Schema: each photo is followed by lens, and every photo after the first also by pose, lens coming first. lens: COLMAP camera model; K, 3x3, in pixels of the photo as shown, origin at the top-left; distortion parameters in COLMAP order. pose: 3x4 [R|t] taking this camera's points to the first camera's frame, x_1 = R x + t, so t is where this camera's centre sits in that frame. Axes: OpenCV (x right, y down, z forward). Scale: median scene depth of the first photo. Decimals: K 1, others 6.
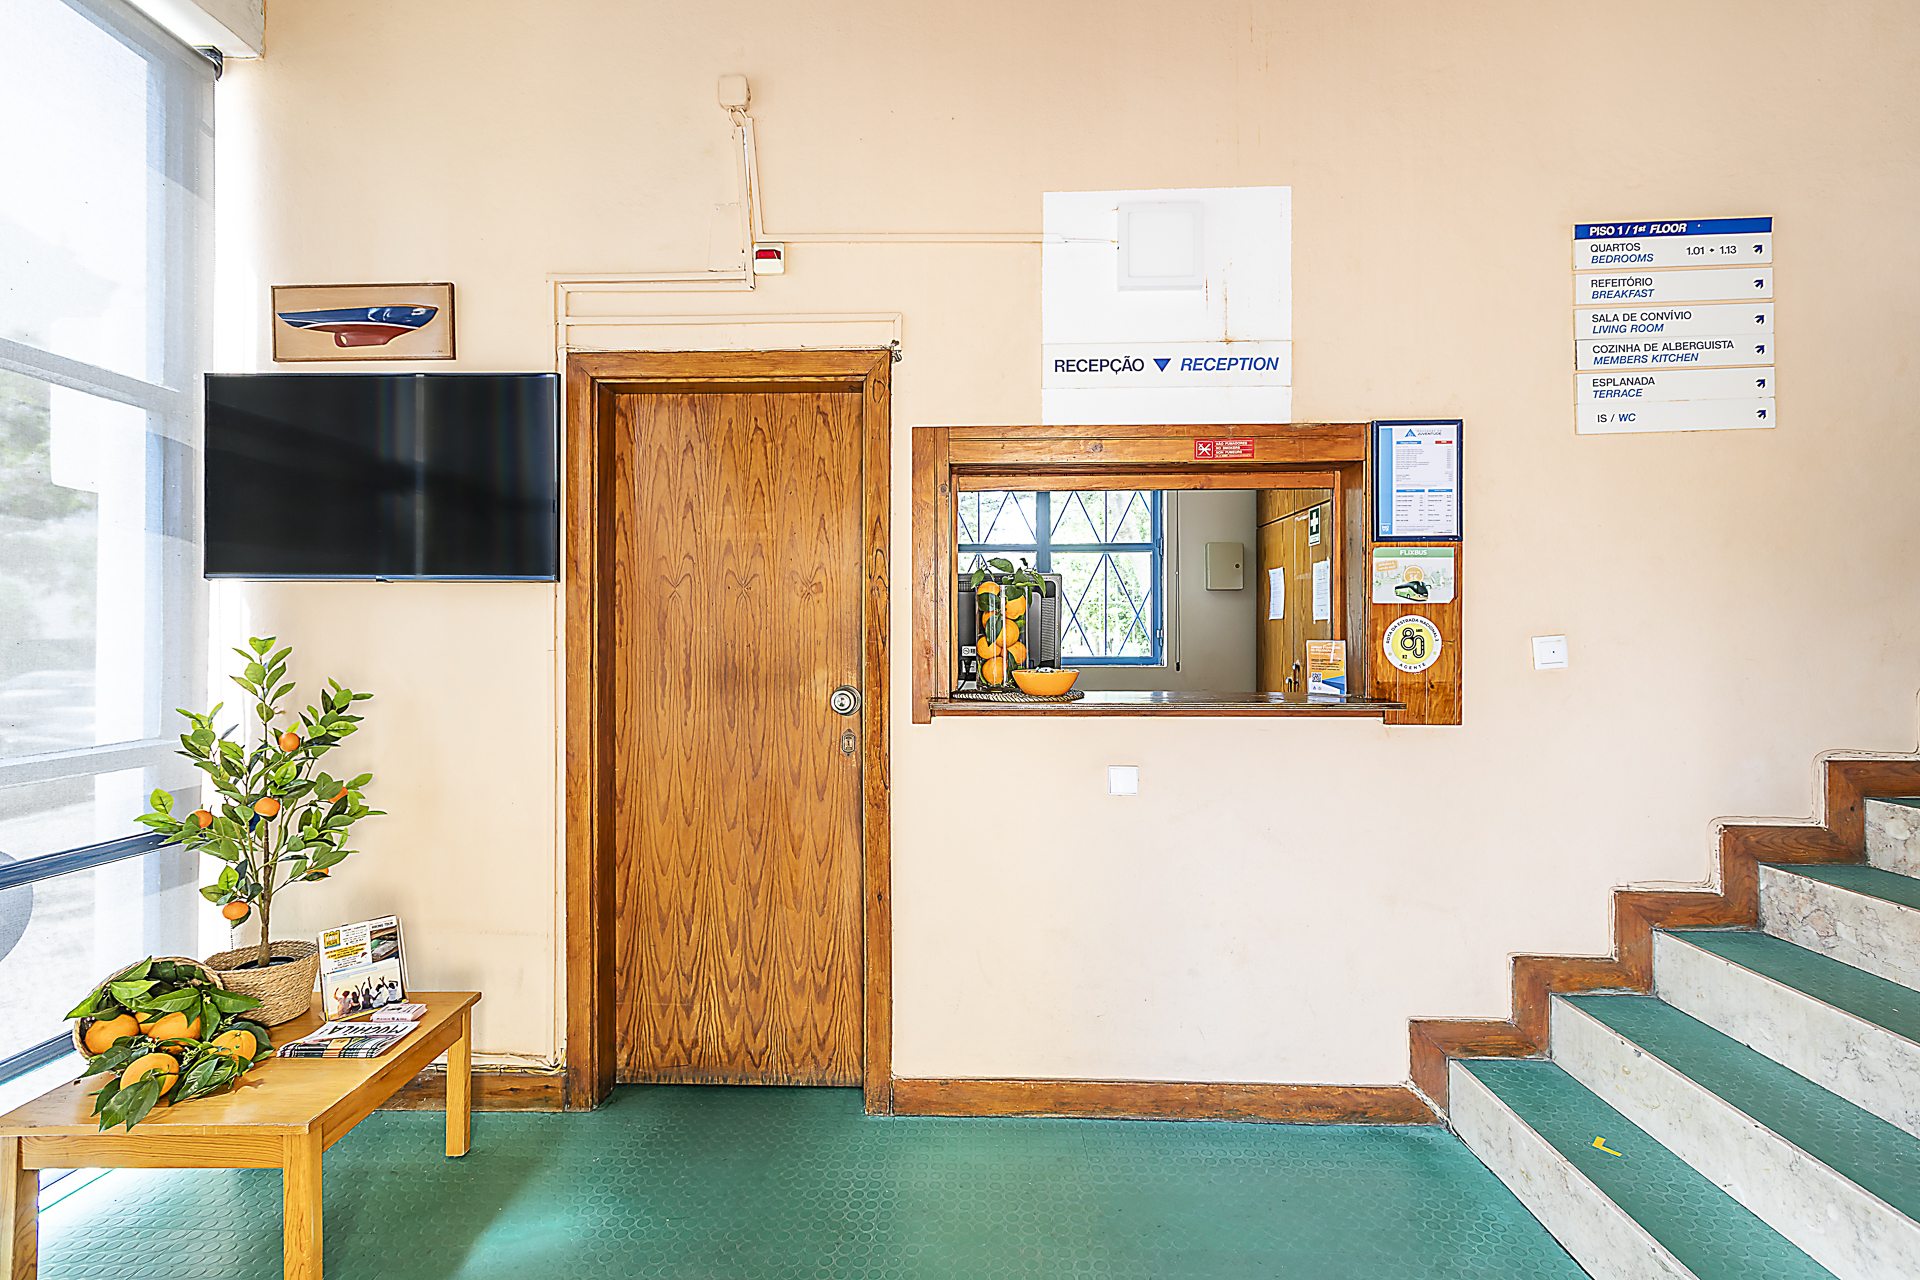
lens RADIAL K [[835.3, 0, 960.0], [0, 835.3, 640.0], [0, 0, 1]] dist [0.002266, -0.000934]
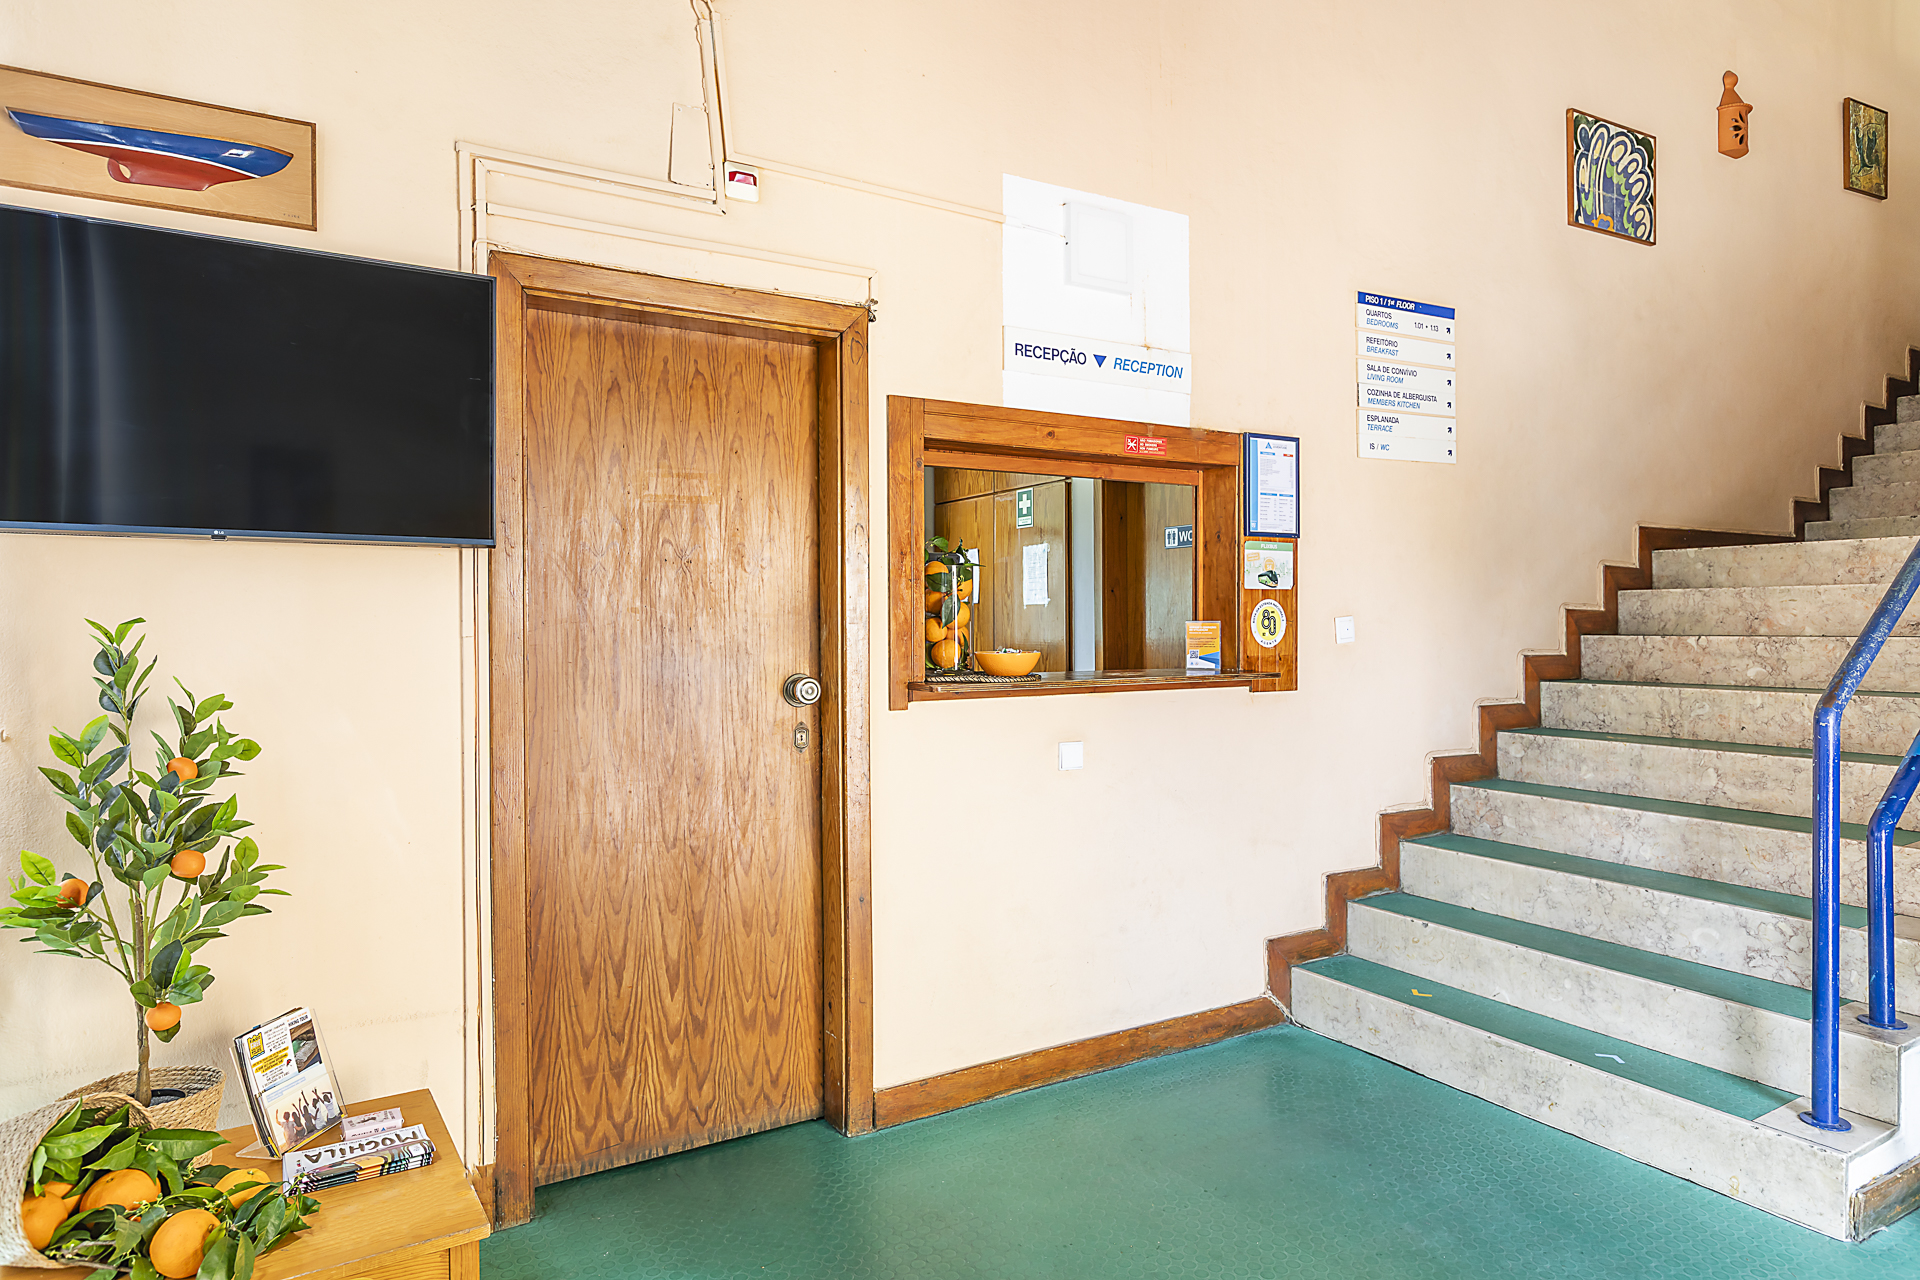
lens RADIAL K [[1085.1, 0, 960.0], [0, 1085.1, 640.0], [0, 0, 1]] dist [-0.002443, -0.002025]
pose [[0.850984, -0.012148, 0.525051, -0.636764], [0.007976, 0.999916, 0.010208, 0.008904], [-0.525131, -0.004499, 0.851009, -0.079754]]
